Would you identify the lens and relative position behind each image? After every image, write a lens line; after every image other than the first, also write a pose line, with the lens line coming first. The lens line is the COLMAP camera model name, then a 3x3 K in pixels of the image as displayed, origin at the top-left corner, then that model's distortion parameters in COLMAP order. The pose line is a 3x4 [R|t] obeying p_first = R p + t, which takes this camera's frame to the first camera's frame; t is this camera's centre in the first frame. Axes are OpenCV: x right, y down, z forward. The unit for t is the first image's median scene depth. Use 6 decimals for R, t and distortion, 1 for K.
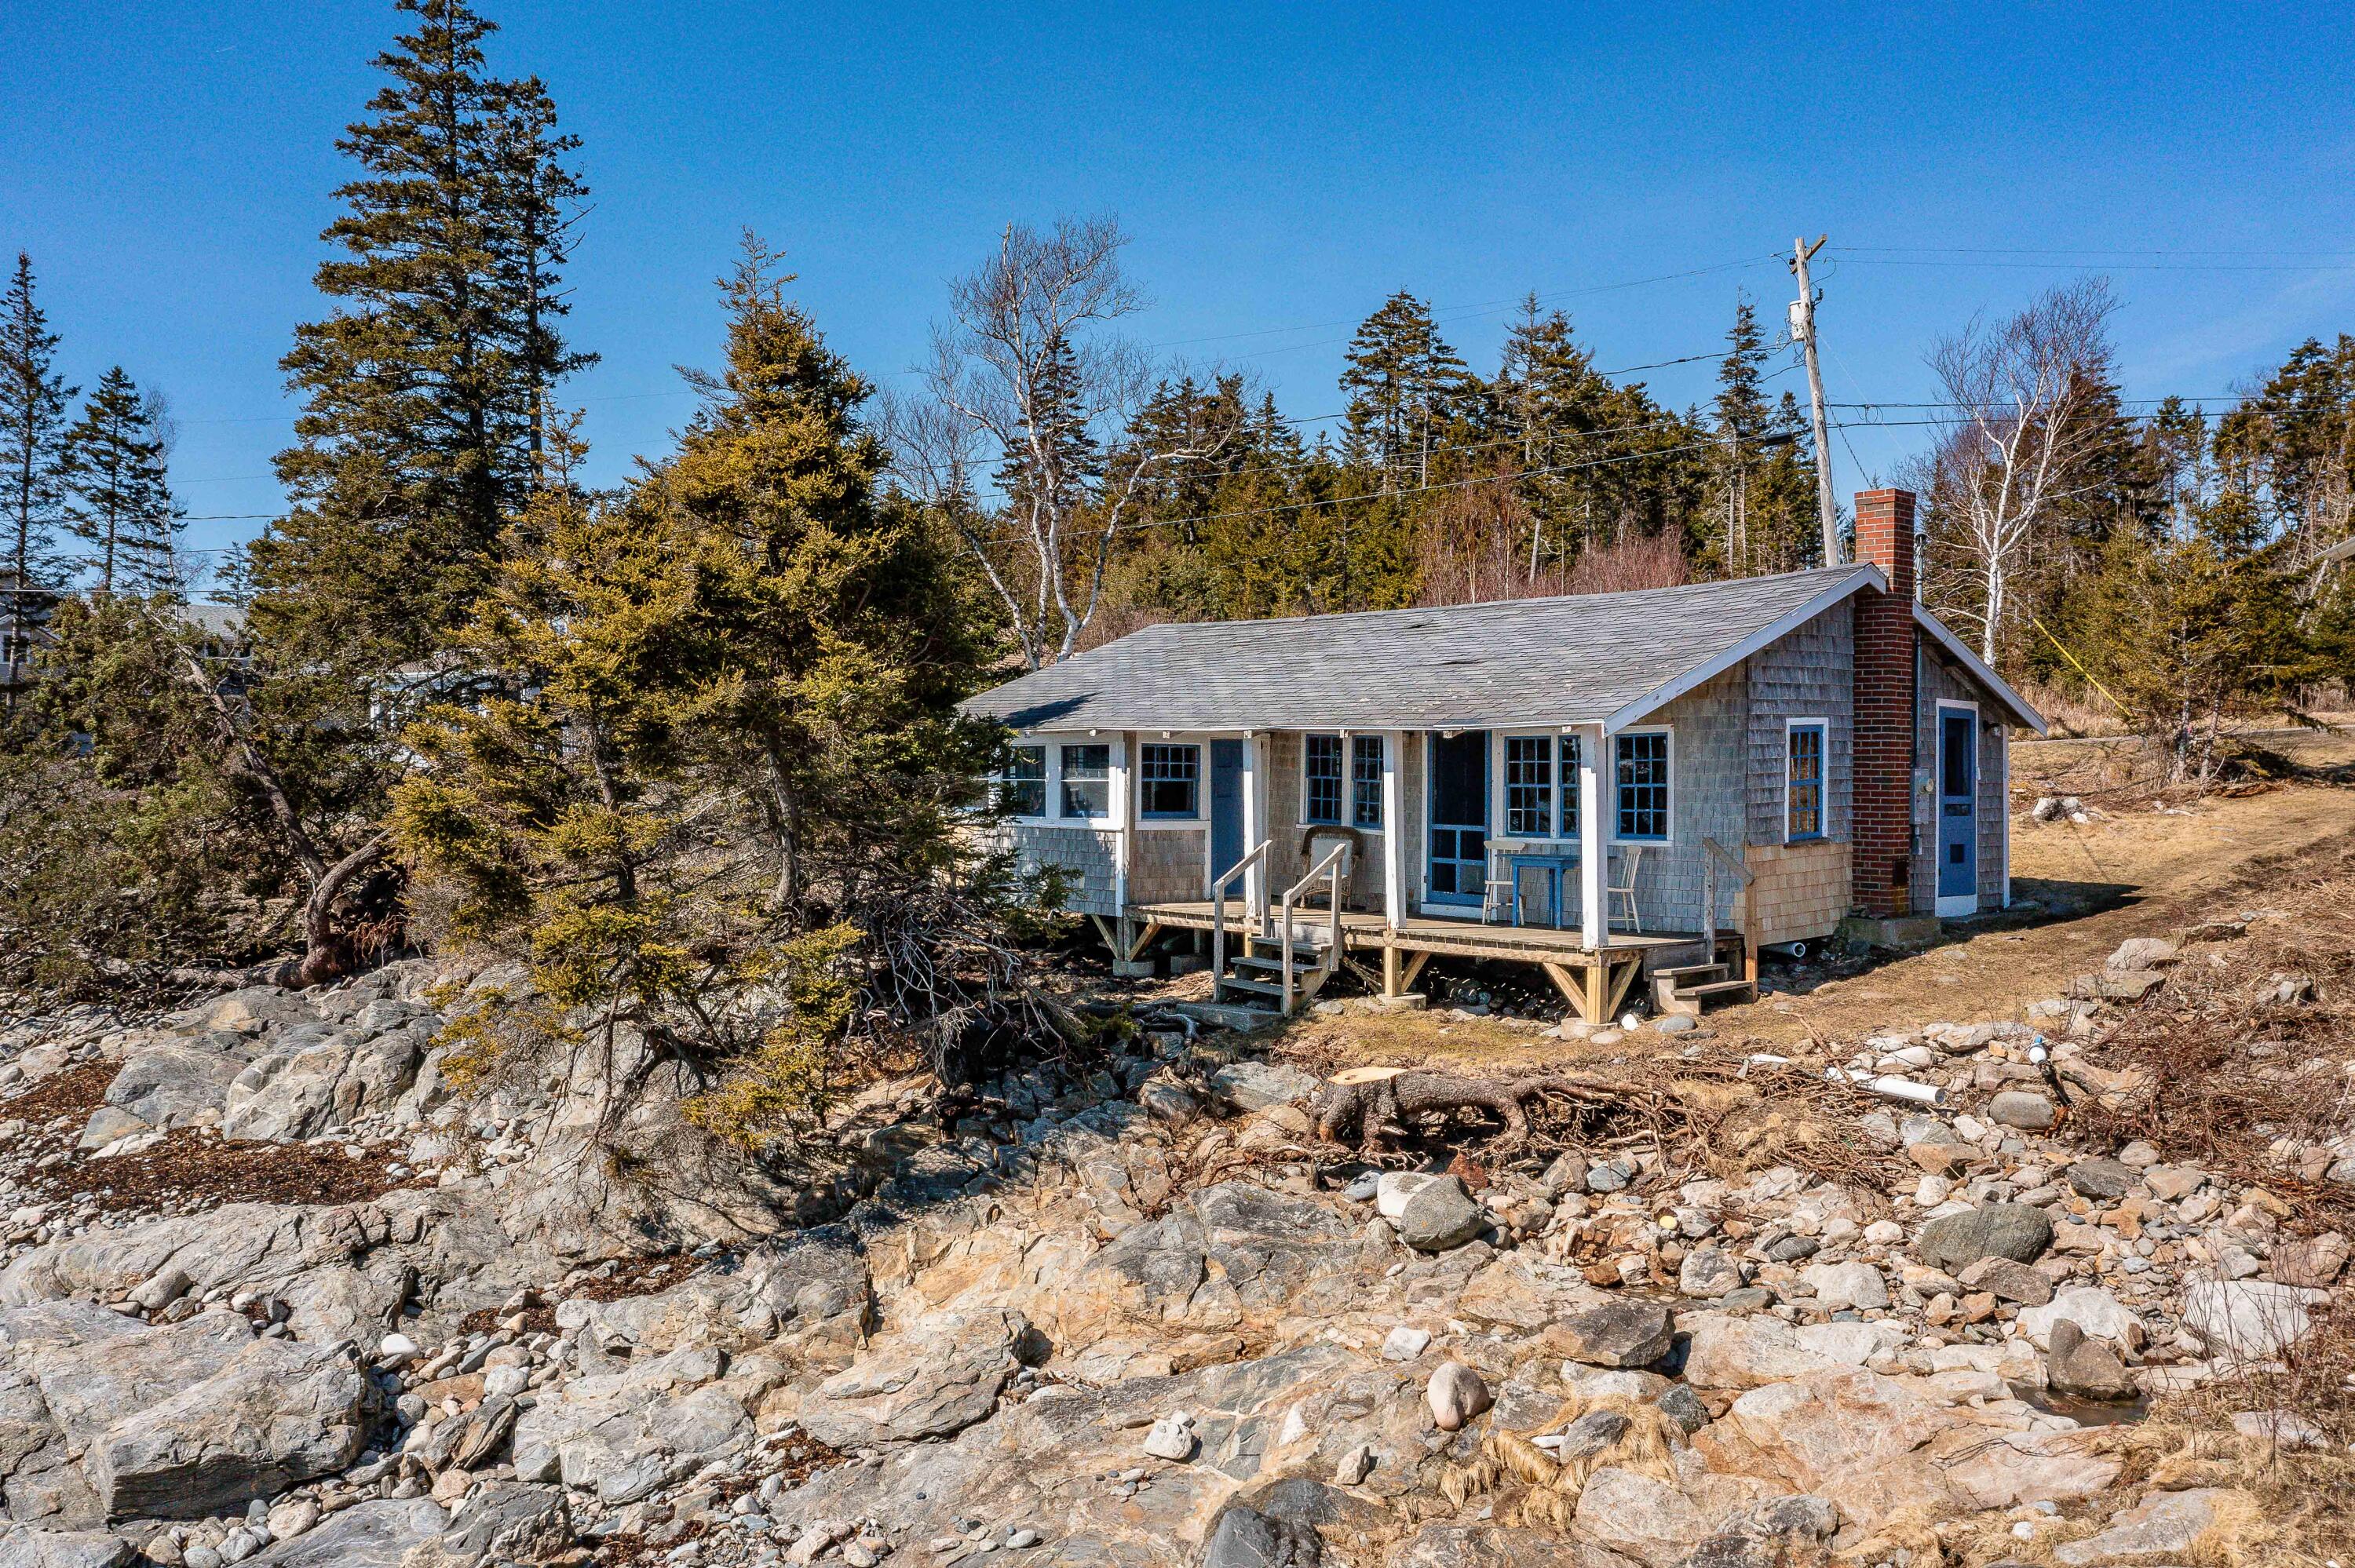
lens RADIAL K [[1866.2, 0, 1169.1], [0, 1866.2, 778.5], [0, 0, 1]] dist [-0.017671, 0.013773]
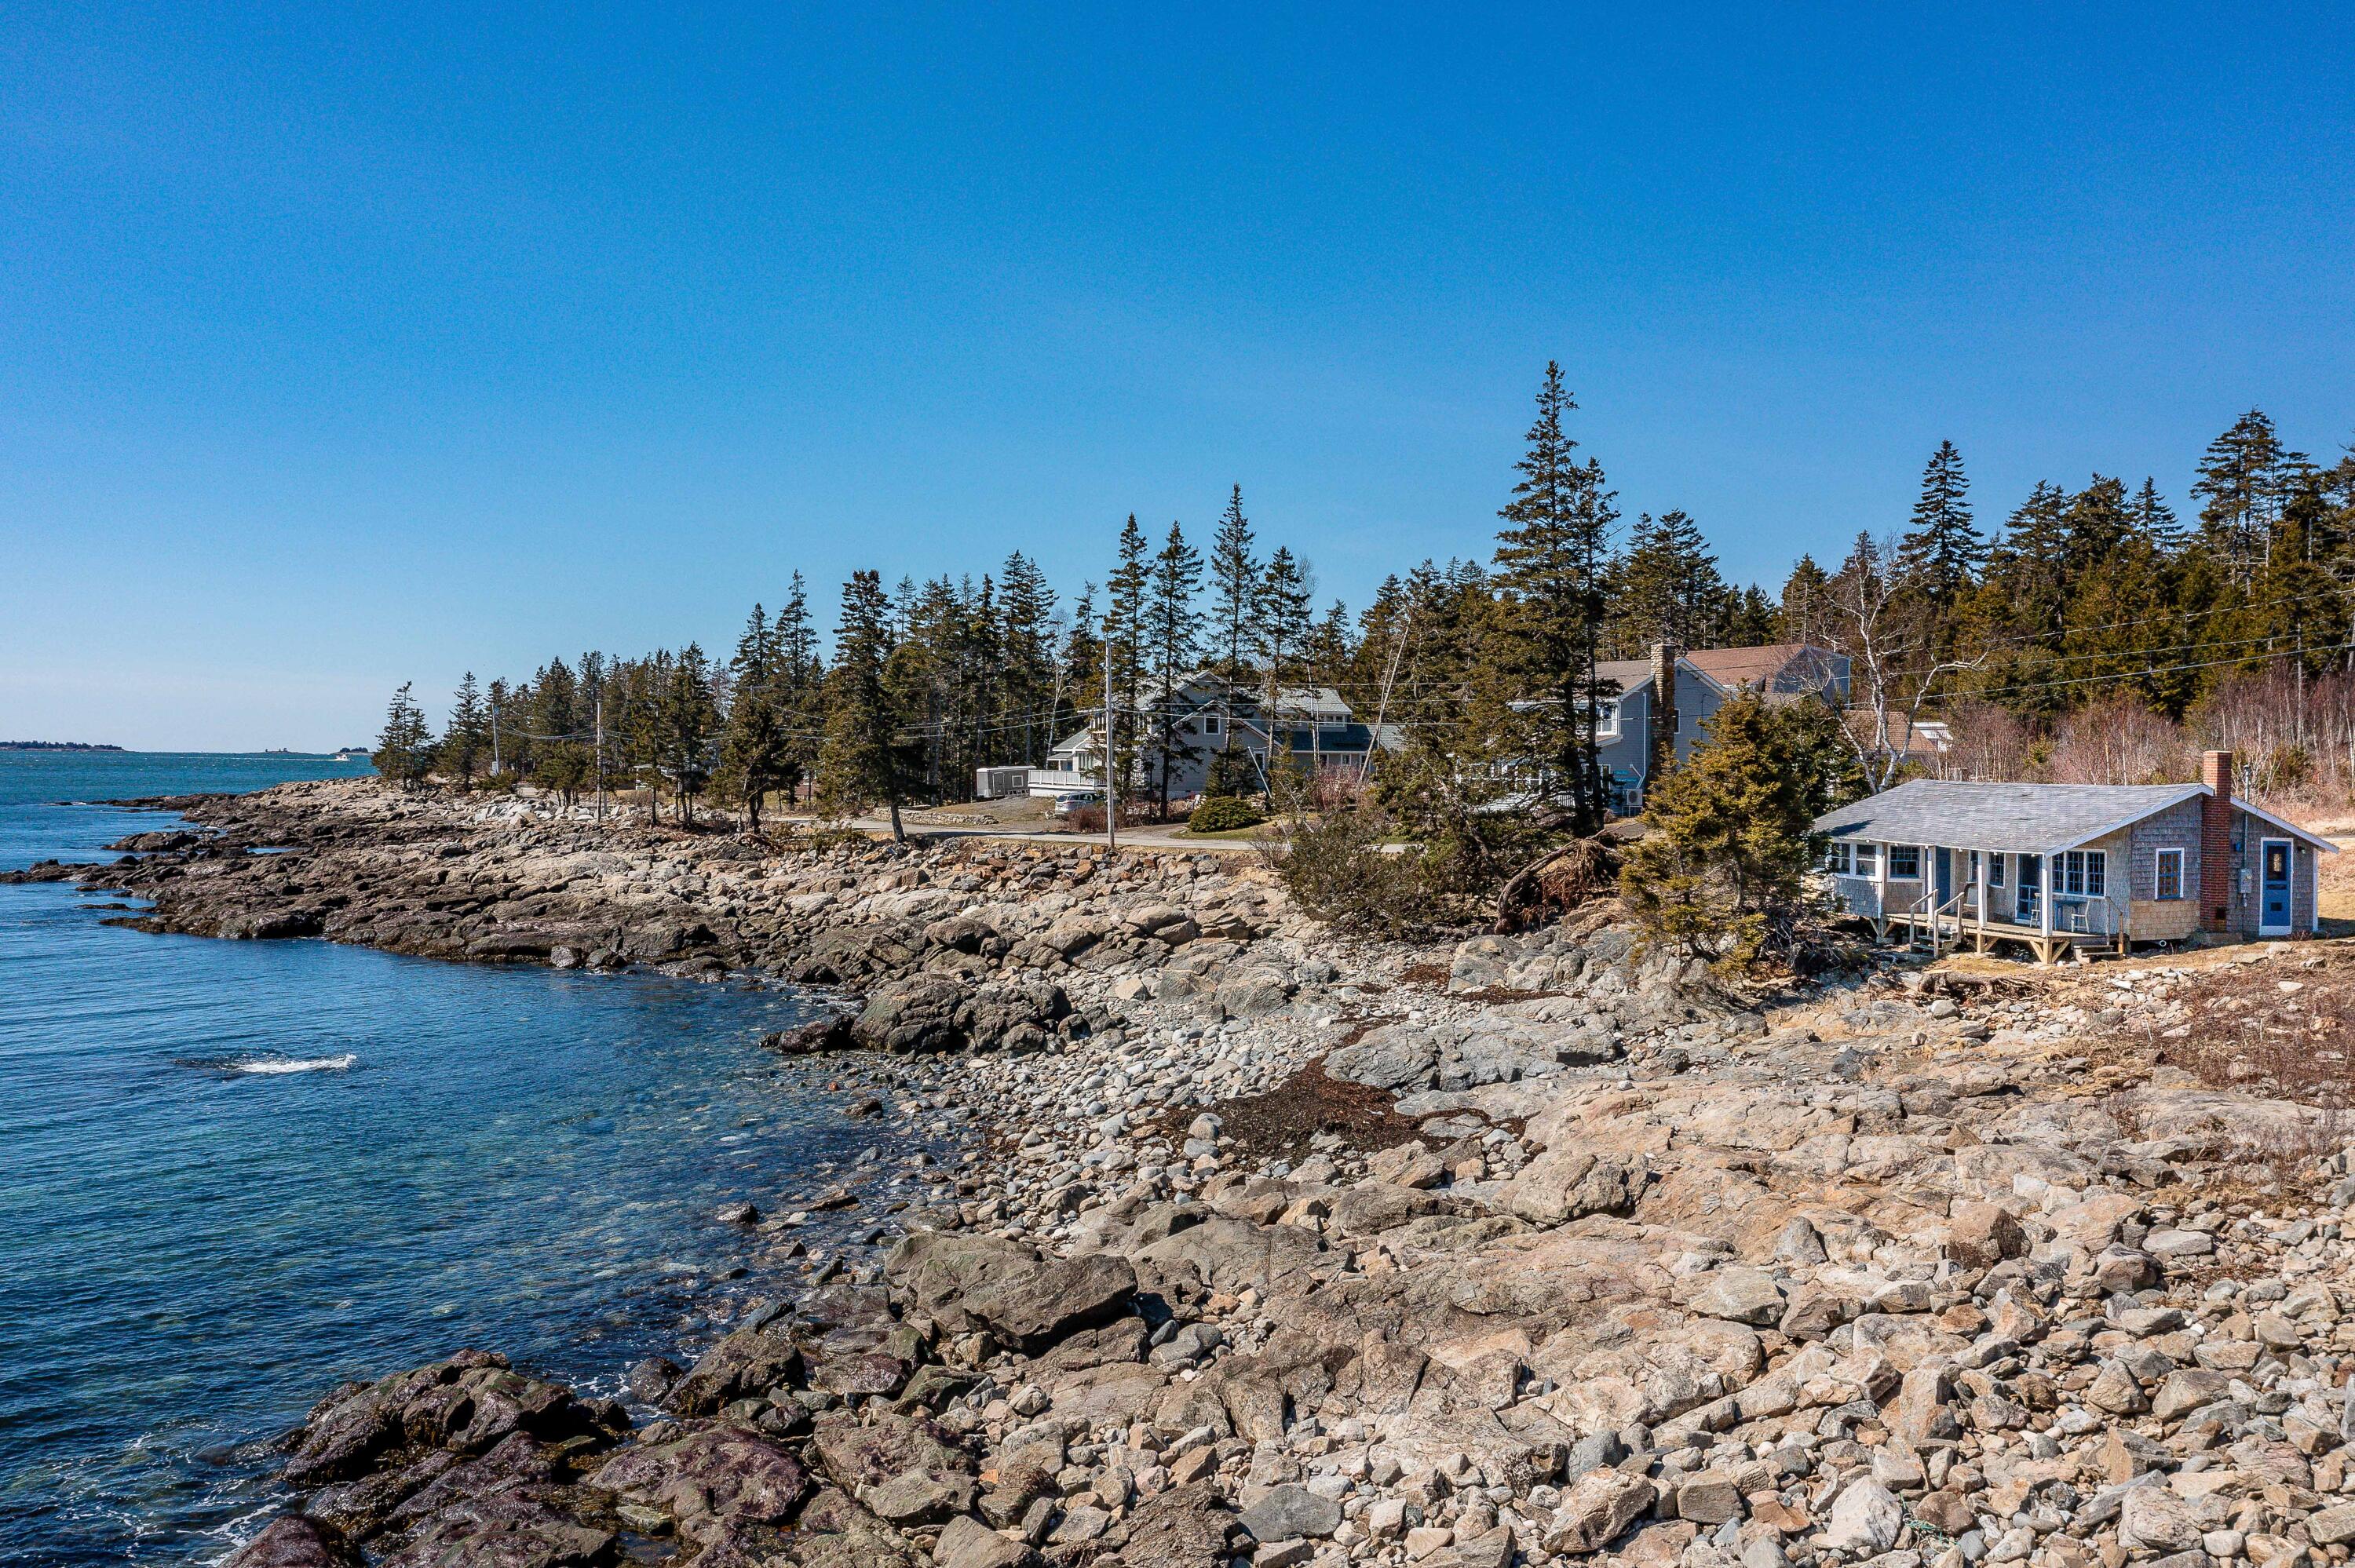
lens RADIAL K [[1866.2, 0, 1169.1], [0, 1866.2, 778.5], [0, 0, 1]] dist [-0.017671, 0.013773]
pose [[0.886946, 0.010749, -0.461748, 0.273539], [-0.011472, 0.999933, 0.001242, -0.099835], [0.461730, 0.004196, 0.887010, -1.571391]]
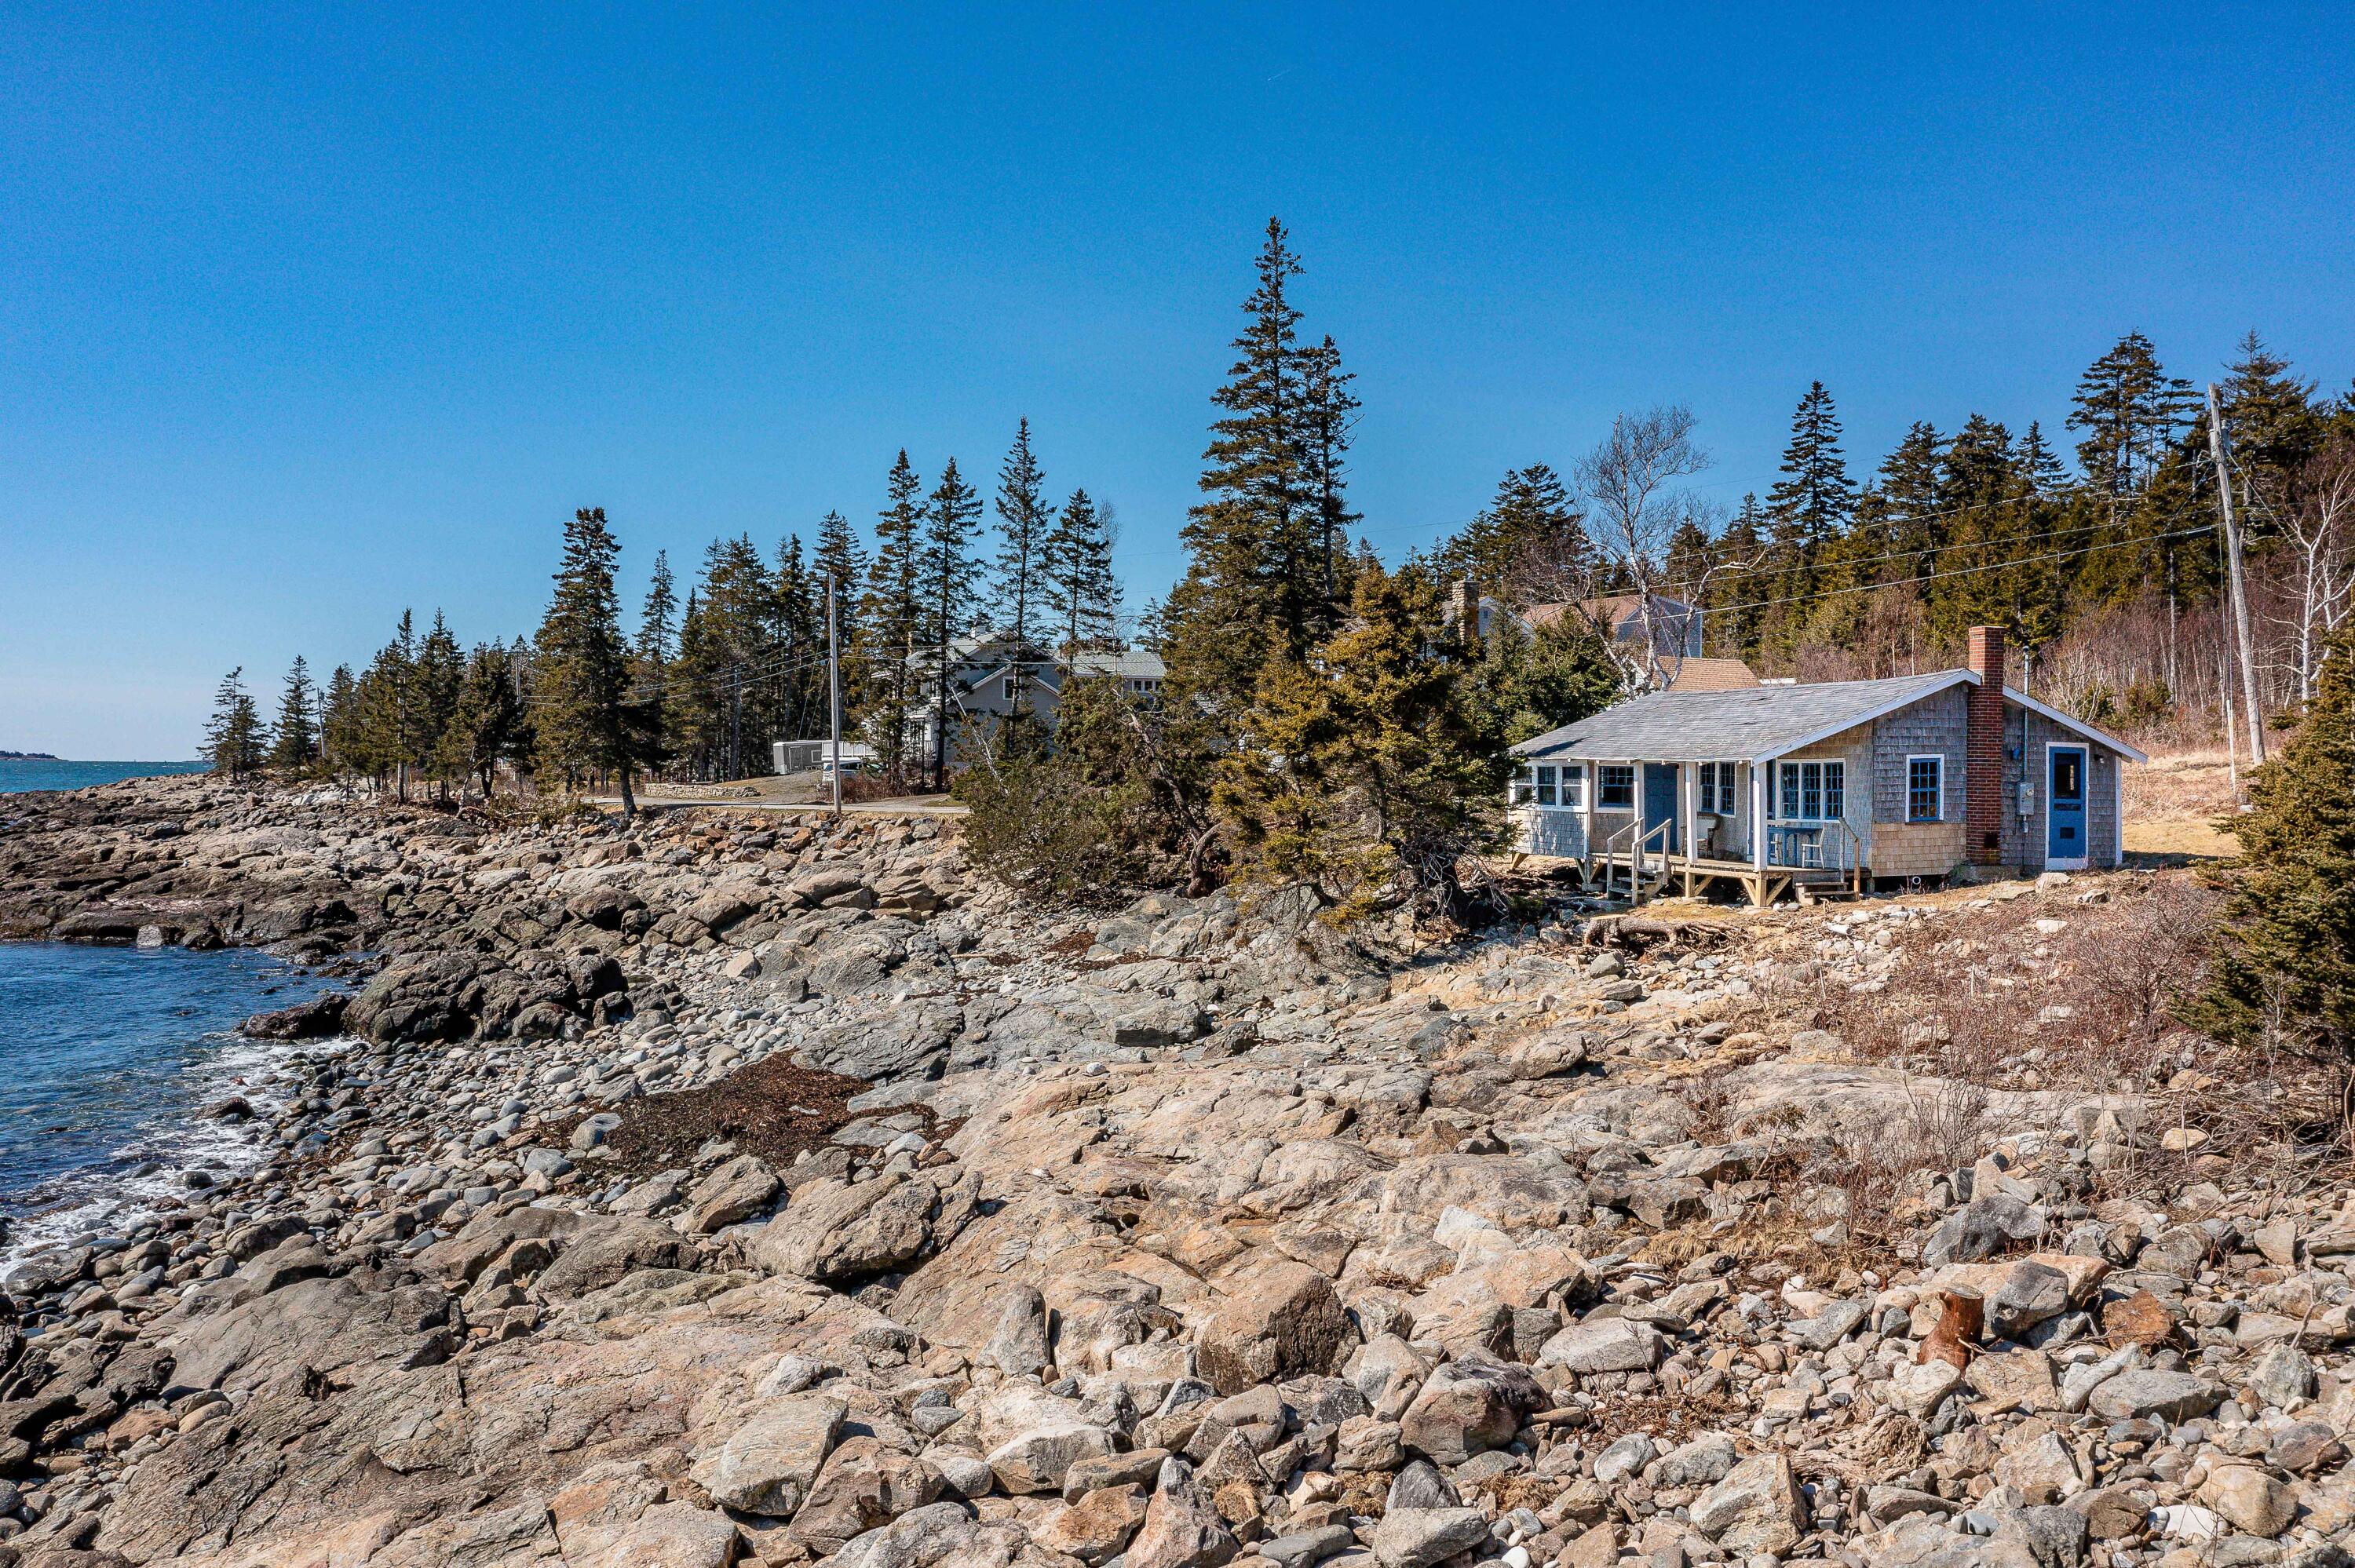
lens RADIAL K [[1866.2, 0, 1169.1], [0, 1866.2, 778.5], [0, 0, 1]] dist [-0.017671, 0.013773]
pose [[0.898368, 0.006437, -0.439196, 0.431295], [-0.007936, 0.999967, -0.001578, 0.000118], [0.439172, 0.004903, 0.898390, -0.875373]]
